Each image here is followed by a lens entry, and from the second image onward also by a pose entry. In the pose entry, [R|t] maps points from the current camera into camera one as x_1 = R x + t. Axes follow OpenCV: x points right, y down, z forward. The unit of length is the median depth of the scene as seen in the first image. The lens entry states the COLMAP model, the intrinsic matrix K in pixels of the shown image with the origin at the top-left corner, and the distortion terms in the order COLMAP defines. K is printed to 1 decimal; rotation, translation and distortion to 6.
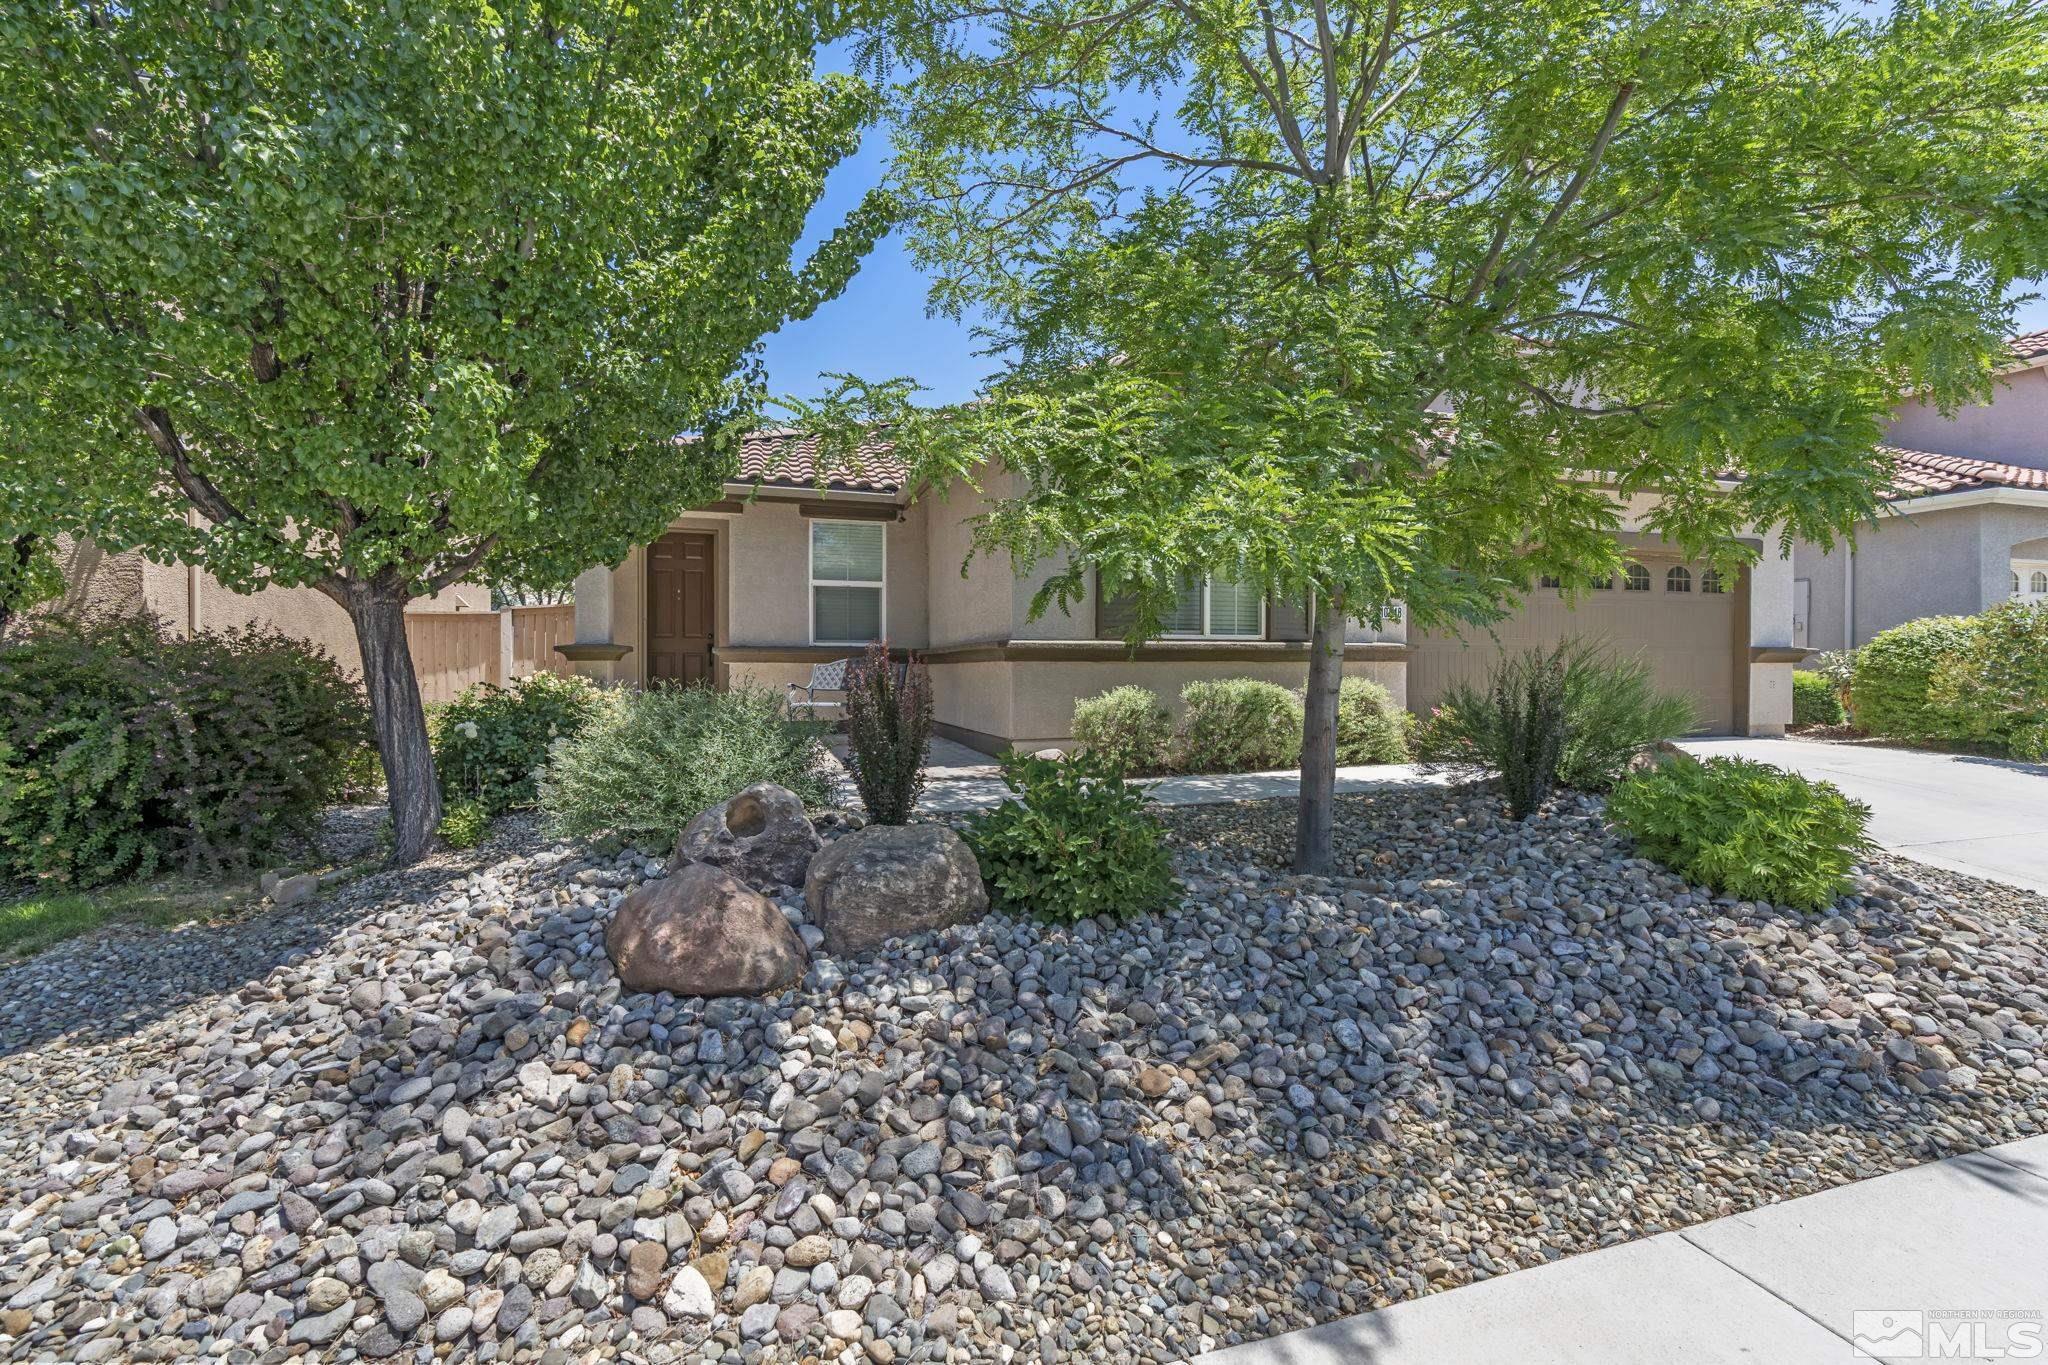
lens RADIAL K [[918.1, 0, 1027.8], [0, 918.1, 682.1], [0, 0, 1]] dist [-0.010384, 0.001316]
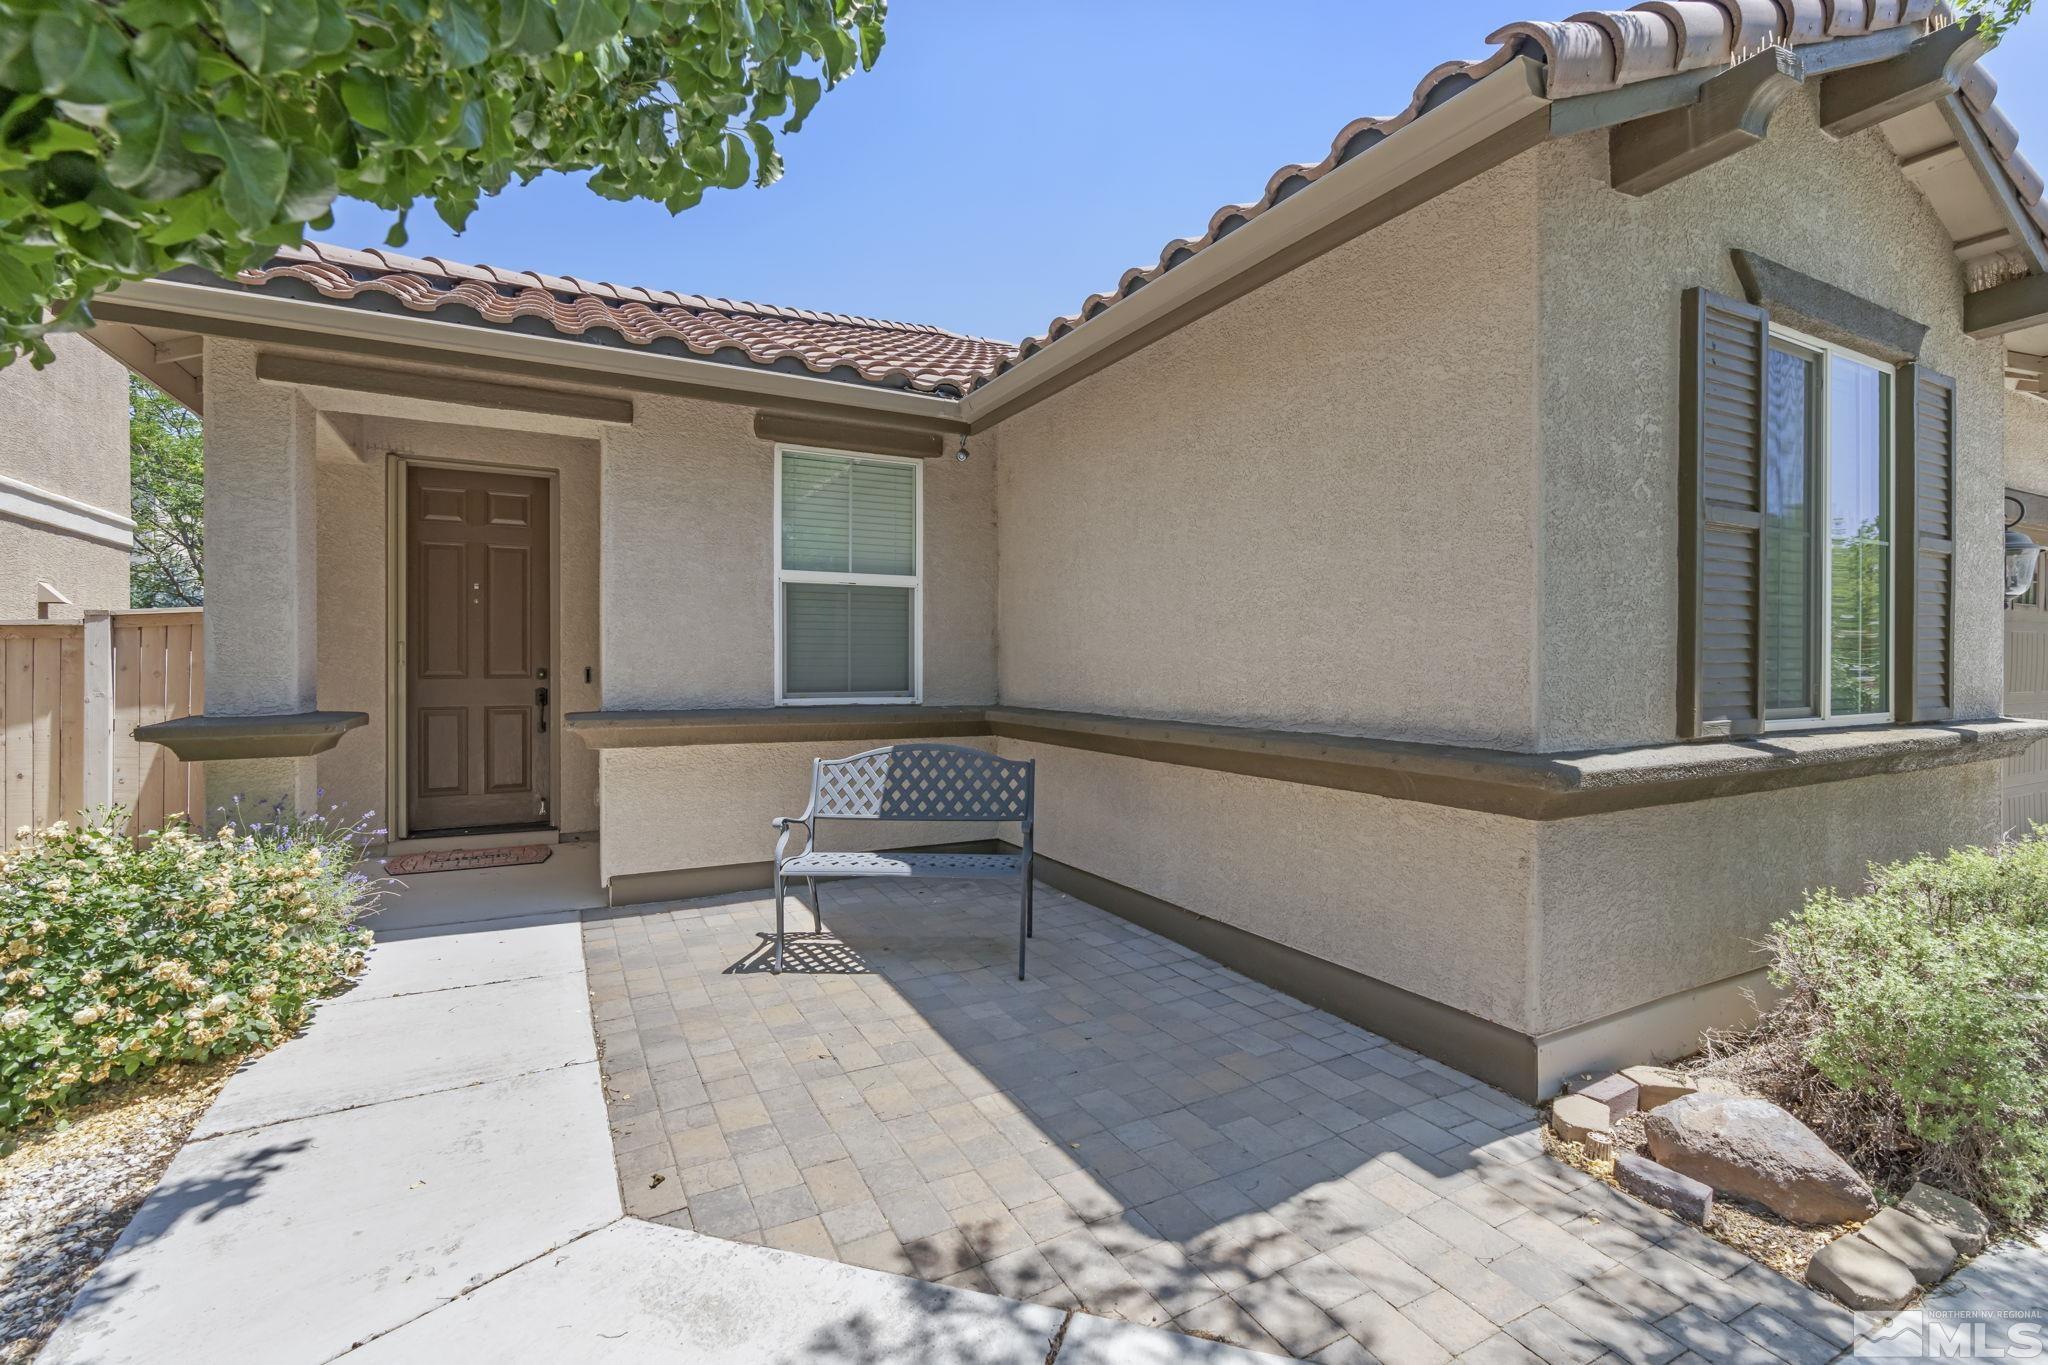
lens RADIAL K [[918.1, 0, 1023.0], [0, 918.1, 674.2], [0, 0, 1]] dist [-0.010384, 0.001316]
pose [[0.981129, -0.004846, 0.193293, -0.203054], [0.003297, 0.999960, 0.008333, -0.060096], [-0.193325, -0.007539, 0.981106, 0.498472]]
